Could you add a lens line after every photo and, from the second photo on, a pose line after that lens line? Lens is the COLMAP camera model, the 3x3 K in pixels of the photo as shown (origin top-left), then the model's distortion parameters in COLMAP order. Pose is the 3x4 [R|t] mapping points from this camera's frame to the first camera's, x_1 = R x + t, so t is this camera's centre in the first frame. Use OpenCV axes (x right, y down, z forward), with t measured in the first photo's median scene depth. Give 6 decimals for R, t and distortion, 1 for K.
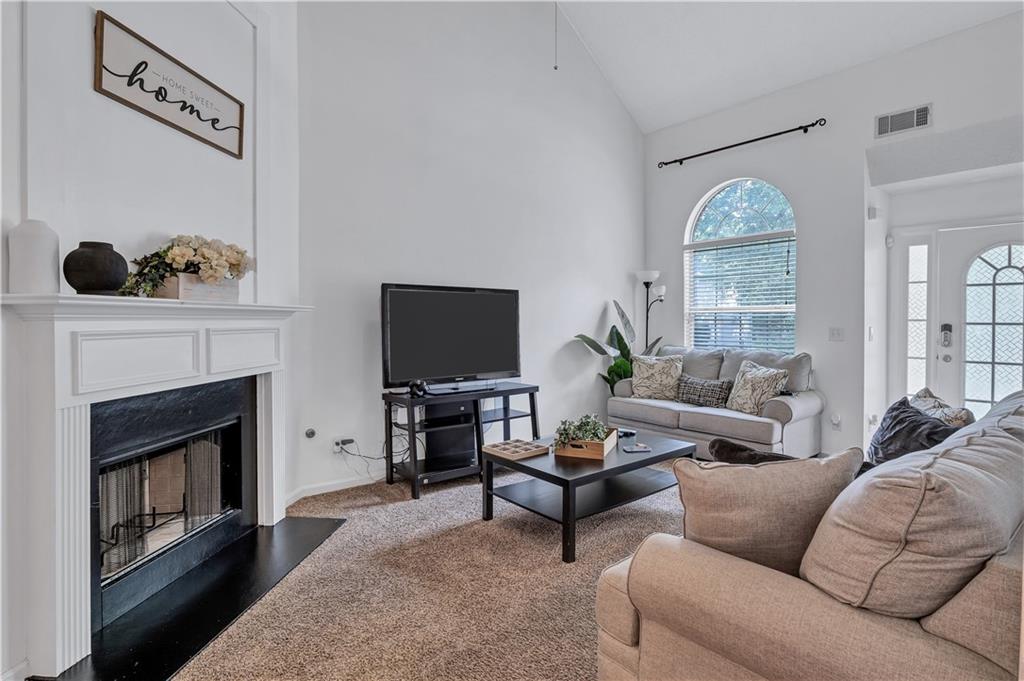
lens RADIAL K [[521.9, 0, 513.6], [0, 521.9, 323.7], [0, 0, 1]] dist [-0.003198, -0.000564]
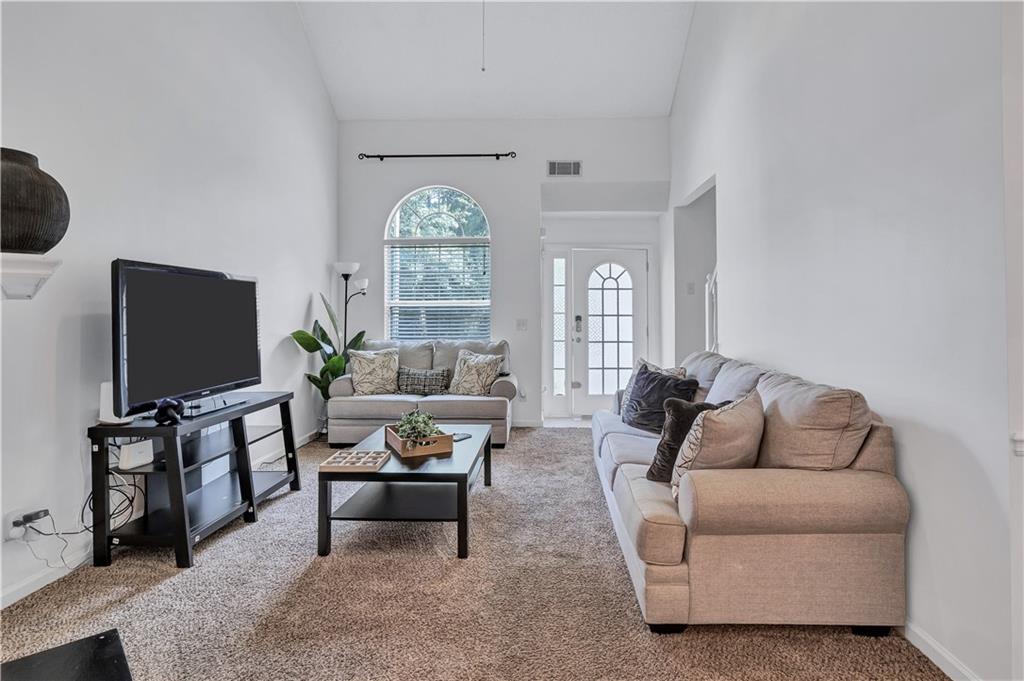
lens RADIAL K [[539.5, 0, 526.8], [0, 539.5, 298.4], [0, 0, 1]] dist [-0.003115, -0.000745]
pose [[0.659554, 0.018947, 0.751418, -0.375204], [0.009723, 0.999384, -0.033734, 0.001675], [-0.751594, 0.029555, 0.658964, 0.141775]]
